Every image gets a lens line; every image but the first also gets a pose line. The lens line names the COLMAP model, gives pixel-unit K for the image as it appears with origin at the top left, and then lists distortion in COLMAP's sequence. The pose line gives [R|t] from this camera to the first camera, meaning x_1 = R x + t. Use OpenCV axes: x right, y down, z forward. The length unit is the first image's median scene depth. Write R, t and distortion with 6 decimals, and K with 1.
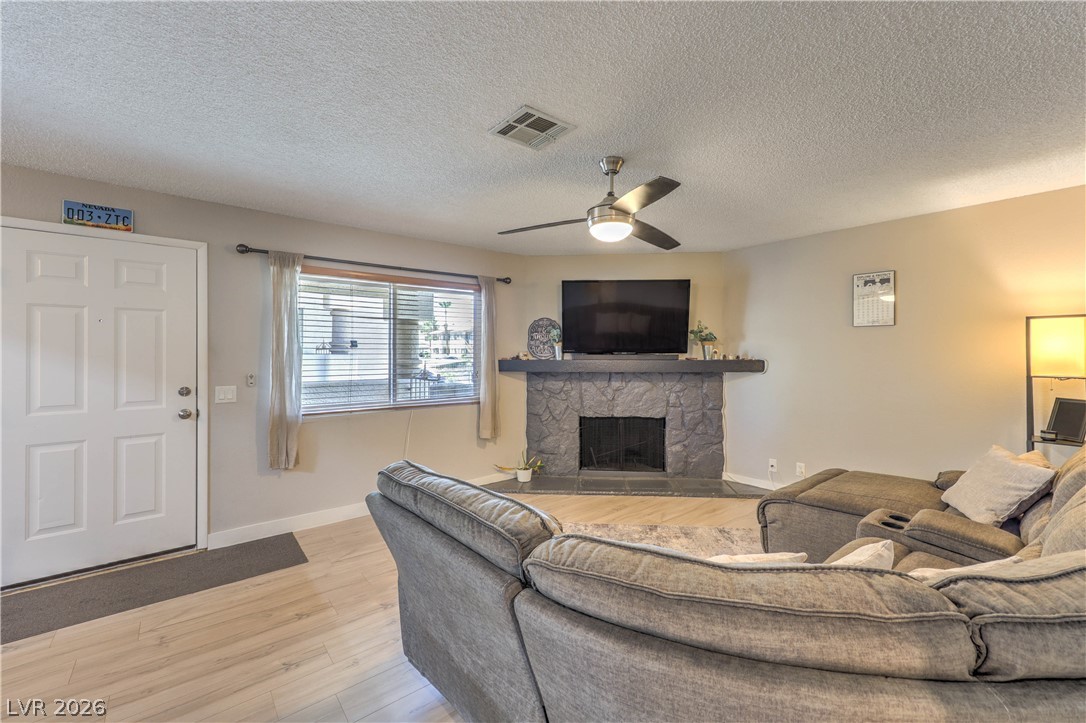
lens RADIAL K [[451.1, 0, 559.6], [0, 451.1, 349.3], [0, 0, 1]] dist [0.008137, -0.000879]
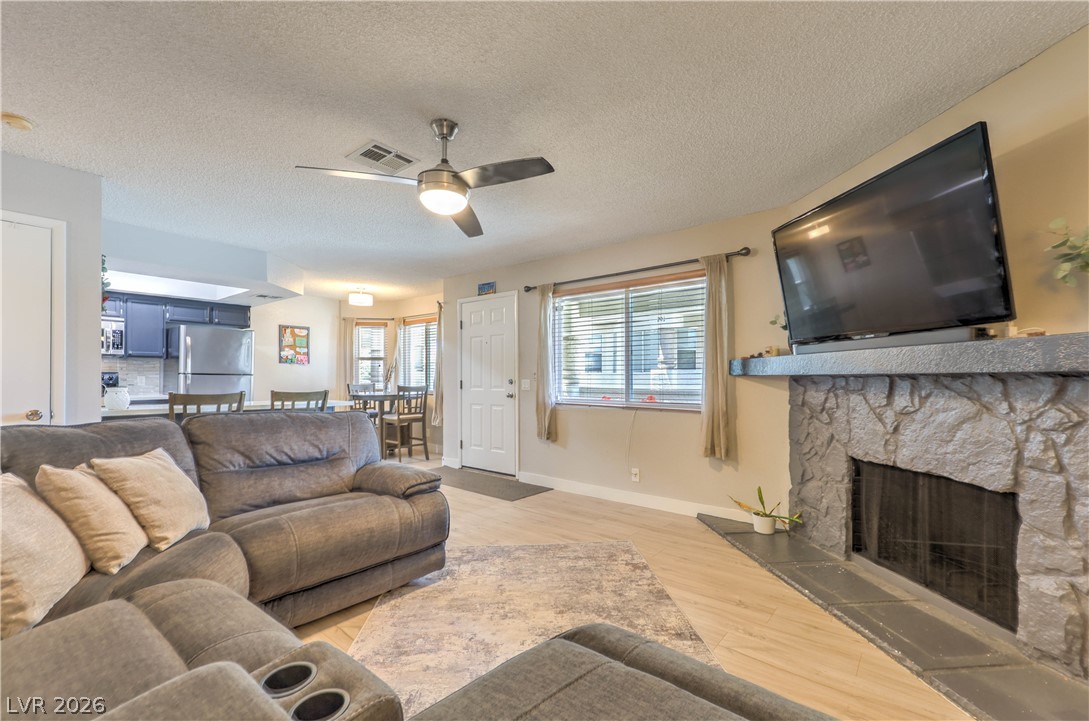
lens RADIAL K [[453.7, 0, 540.4], [0, 453.7, 378.8], [0, 0, 1]] dist [0.015220, 0.000528]
pose [[0.172398, 0.001941, -0.985025, 0.585965], [0.004321, 0.999987, 0.002727, 0.053933], [0.985018, -0.004727, 0.172387, 0.568896]]
